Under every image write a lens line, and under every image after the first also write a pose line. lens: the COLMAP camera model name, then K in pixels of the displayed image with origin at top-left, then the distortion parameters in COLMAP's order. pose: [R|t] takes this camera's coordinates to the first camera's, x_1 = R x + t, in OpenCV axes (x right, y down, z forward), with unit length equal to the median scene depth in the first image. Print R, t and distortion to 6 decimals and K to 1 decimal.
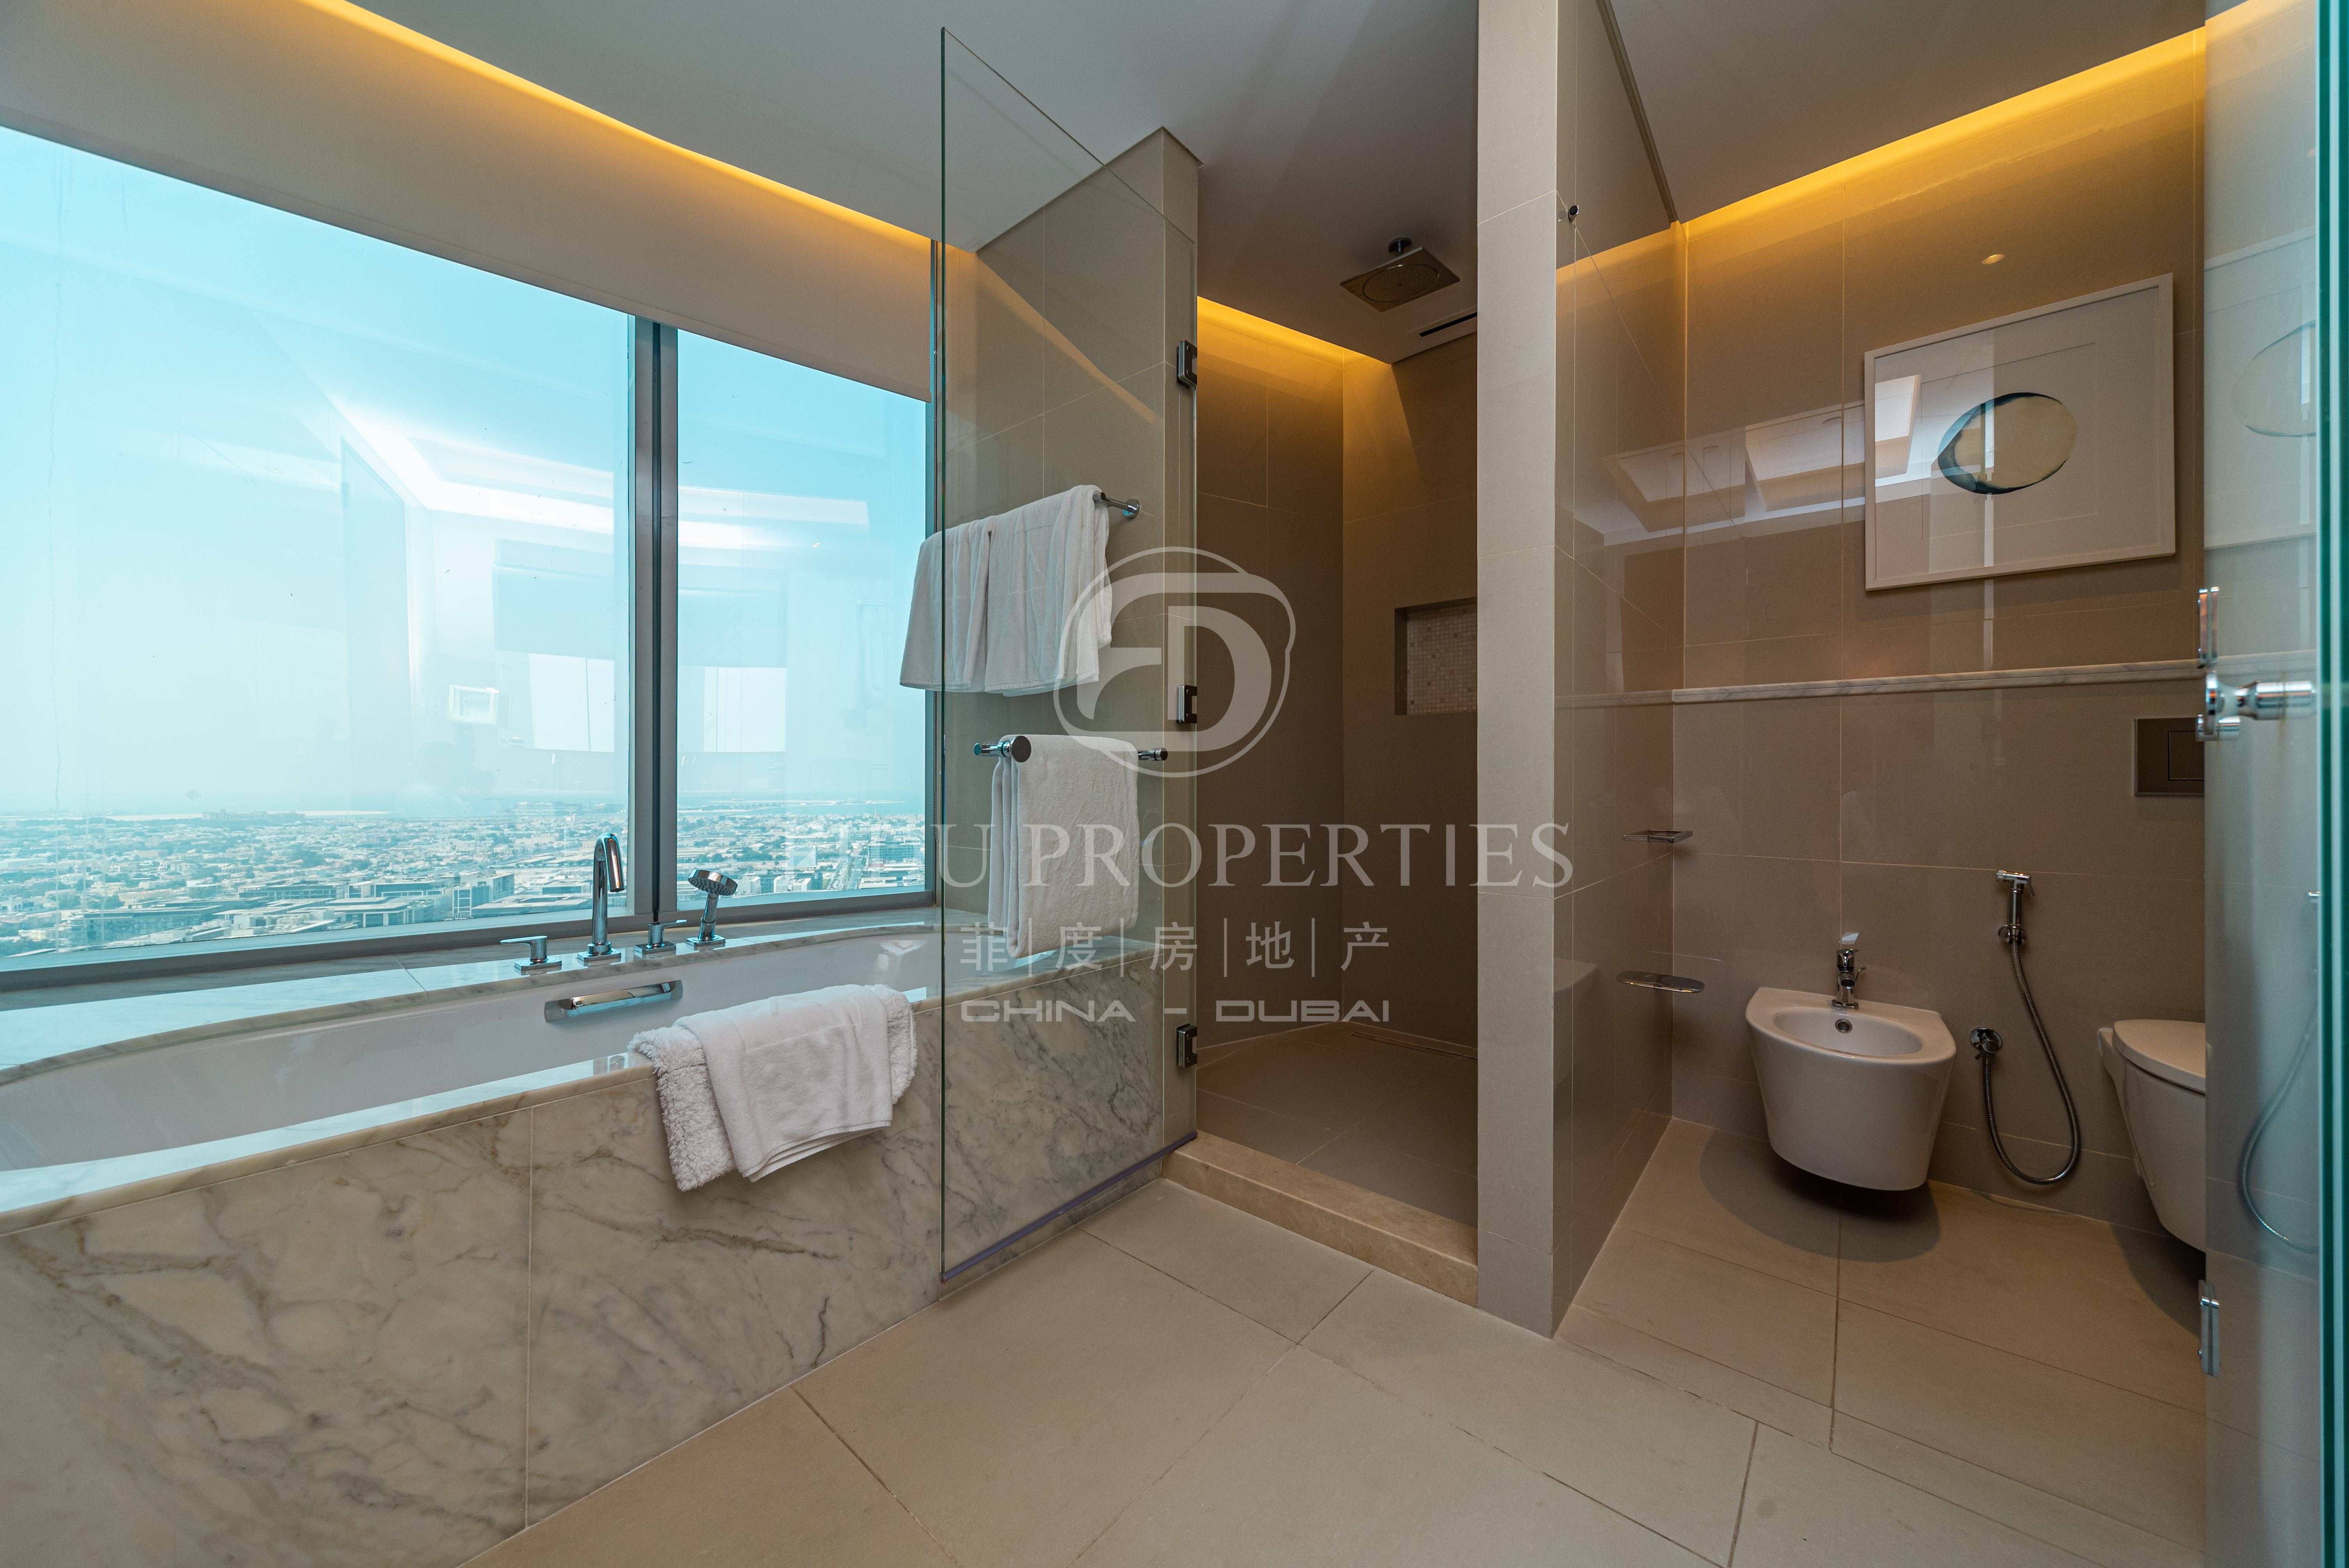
lens RADIAL K [[828.4, 0, 1174.5], [0, 828.4, 784.0], [0, 0, 1]] dist [0.023791, -0.000050]
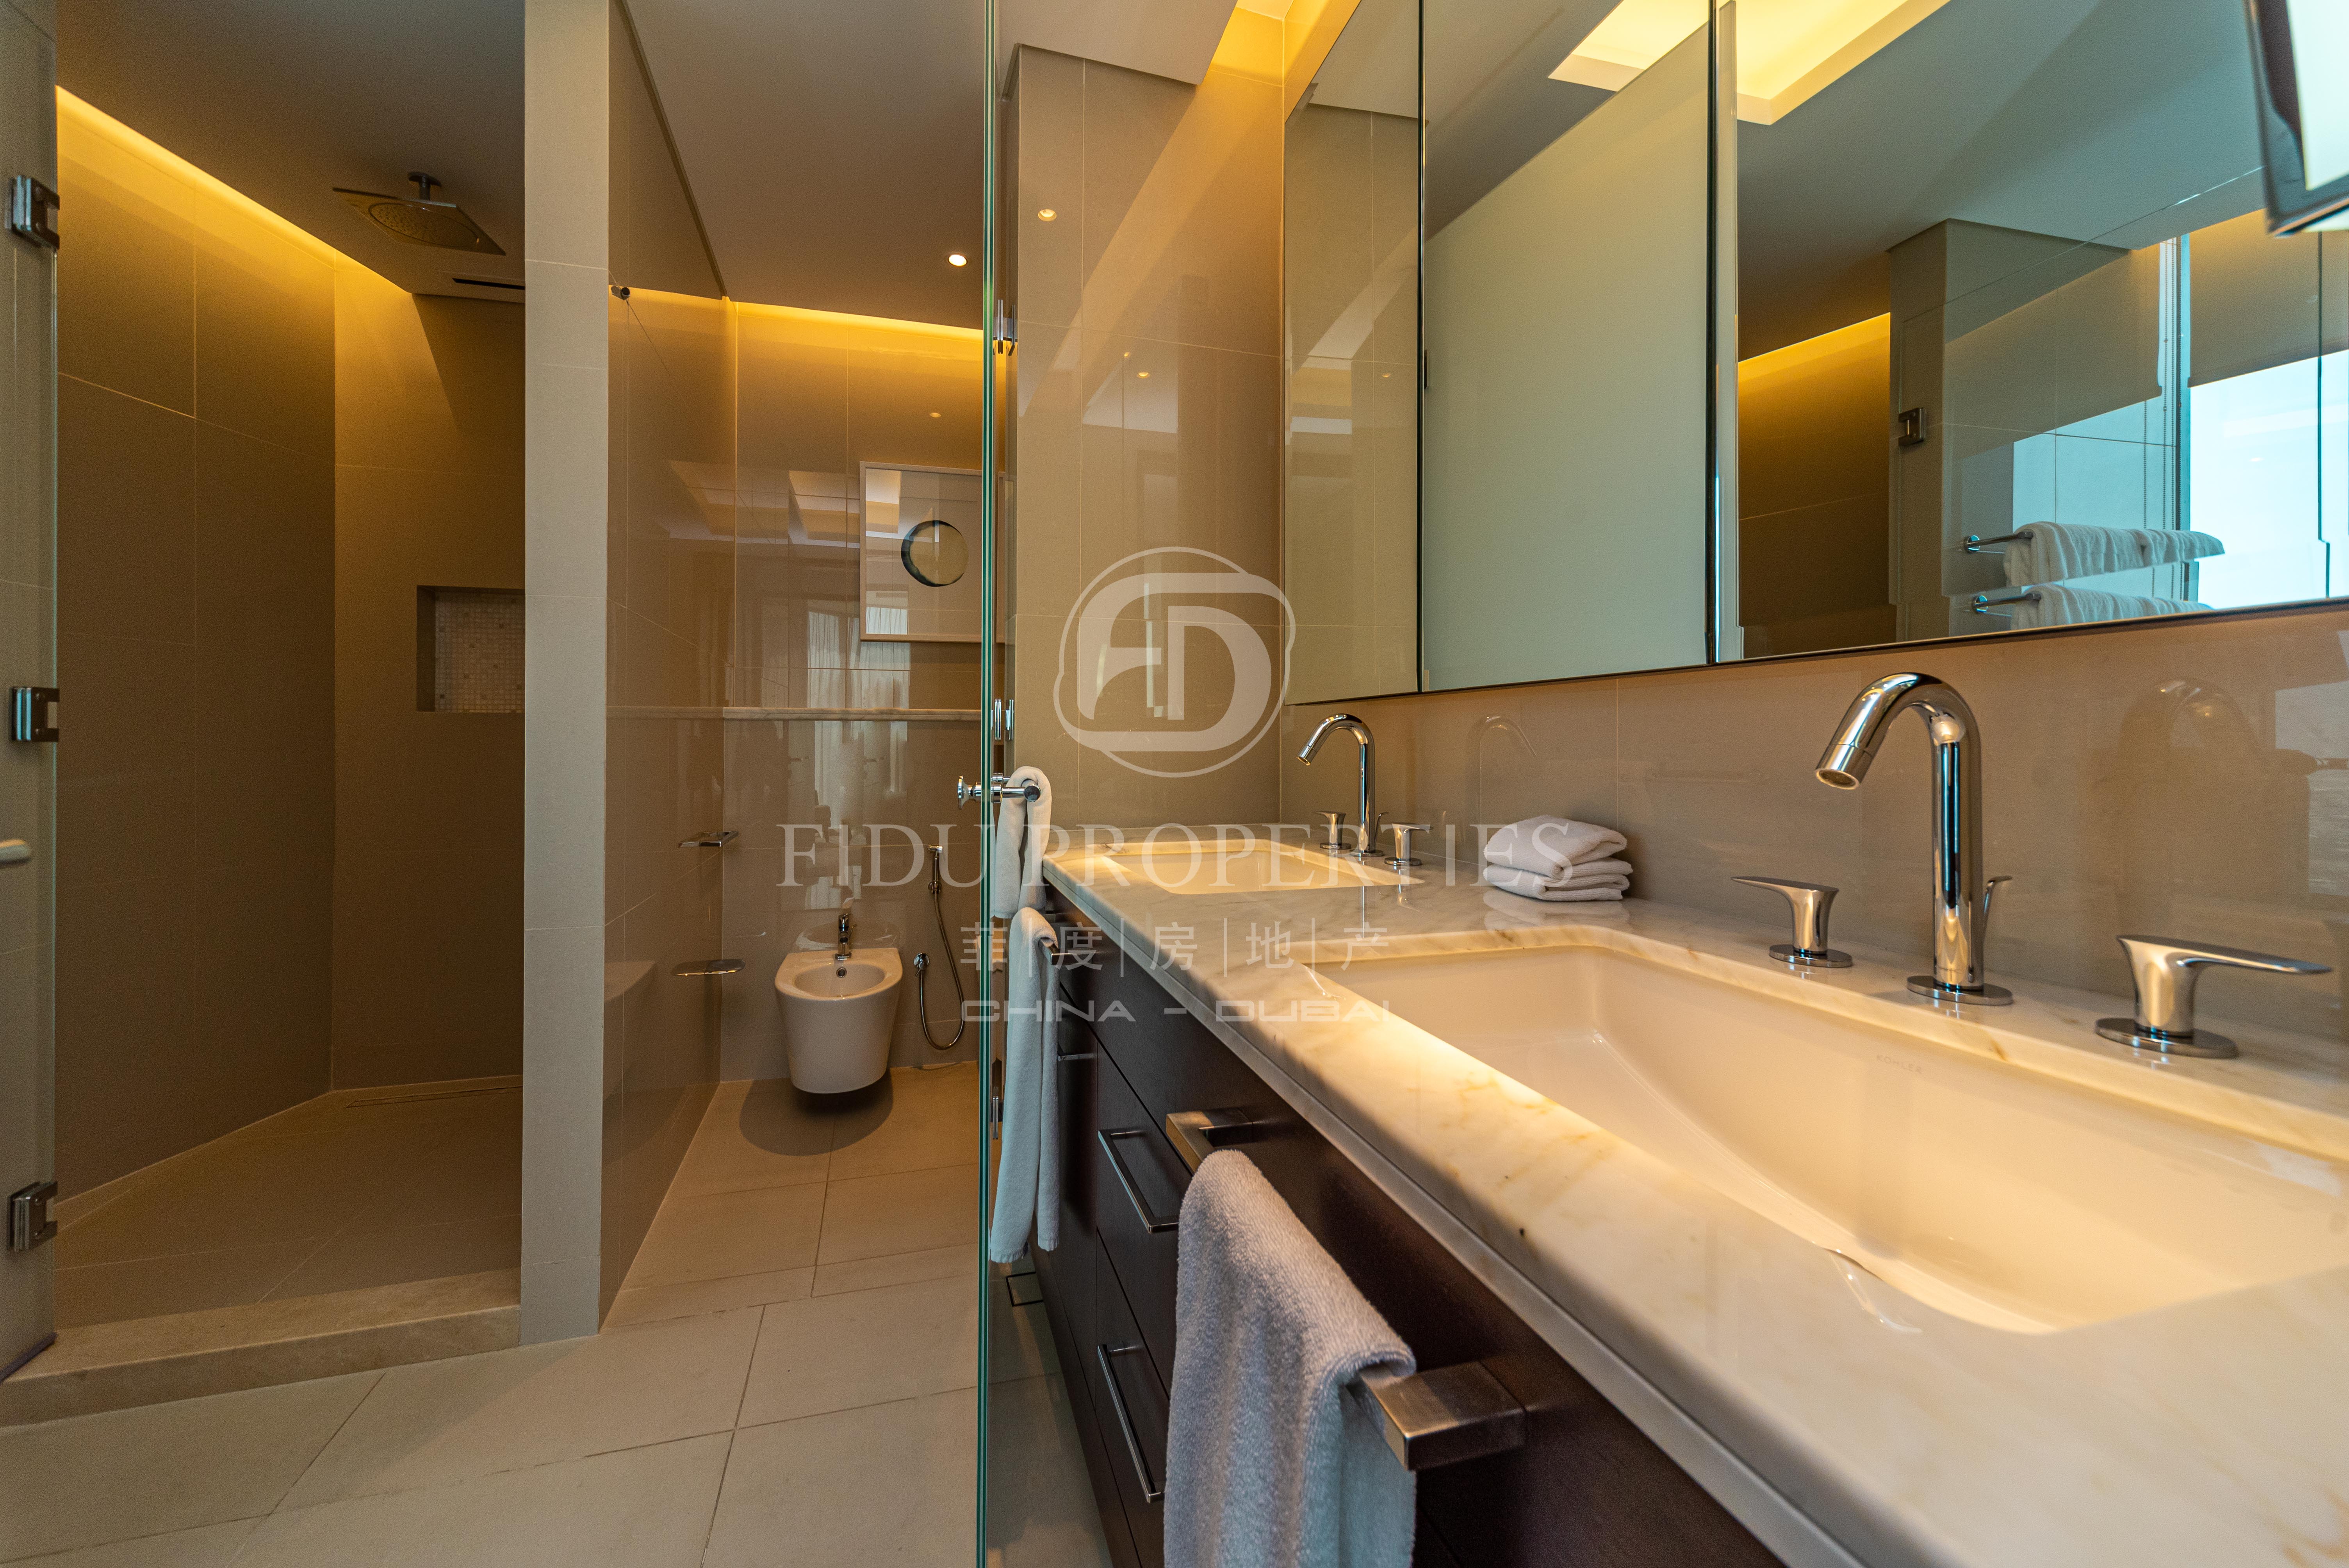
lens RADIAL K [[856.0, 0, 1131.7], [0, 856.0, 740.5], [0, 0, 1]] dist [0.001023, 0.000370]
pose [[0.572468, 0.002713, 0.819923, -0.046828], [-0.006283, 0.999980, 0.001078, -0.079492], [-0.819903, -0.005769, 0.572473, -0.138050]]
